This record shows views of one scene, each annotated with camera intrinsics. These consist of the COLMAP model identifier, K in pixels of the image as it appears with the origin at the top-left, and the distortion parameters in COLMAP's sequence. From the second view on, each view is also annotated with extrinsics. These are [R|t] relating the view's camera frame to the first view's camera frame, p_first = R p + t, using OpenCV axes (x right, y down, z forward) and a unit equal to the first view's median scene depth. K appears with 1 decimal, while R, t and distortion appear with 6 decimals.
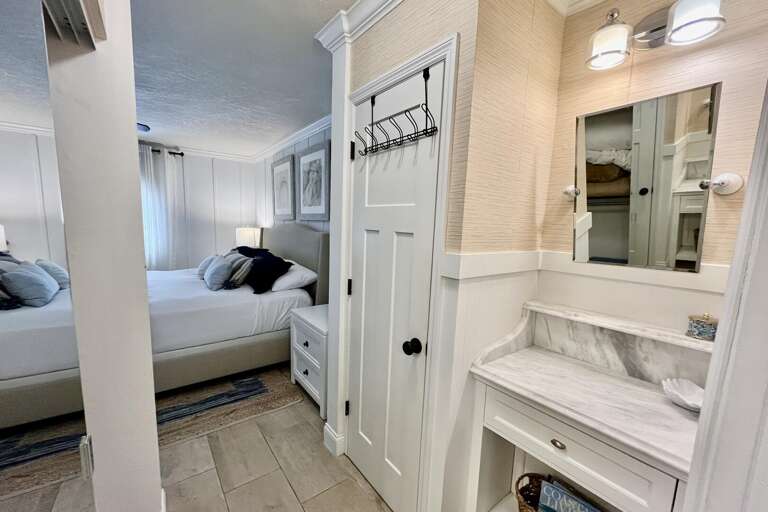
lens RADIAL K [[312.1, 0, 383.1], [0, 312.1, 265.9], [0, 0, 1]] dist [-0.000070, -0.000002]
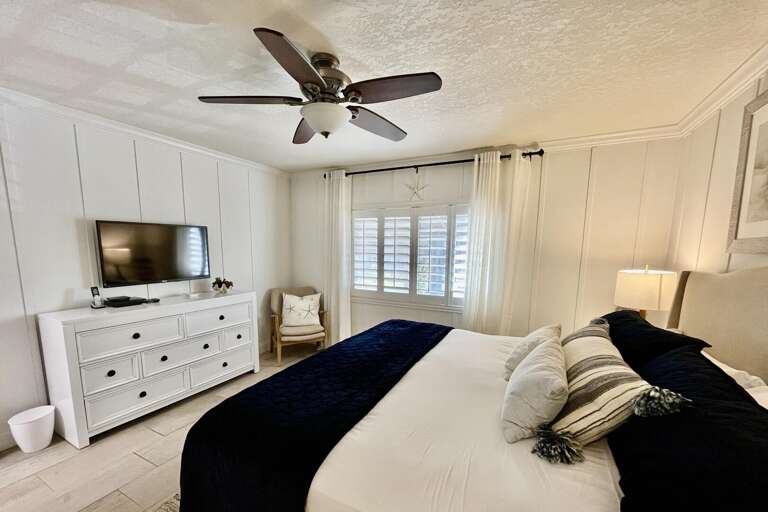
lens RADIAL K [[309.4, 0, 383.1], [0, 309.4, 286.9], [0, 0, 1]] dist [0.000131, -0.000109]
pose [[0.436221, 0.091638, -0.895161, -0.196725], [-0.117159, 0.992117, 0.044471, -0.075099], [0.892180, 0.085477, 0.443518, 0.467023]]
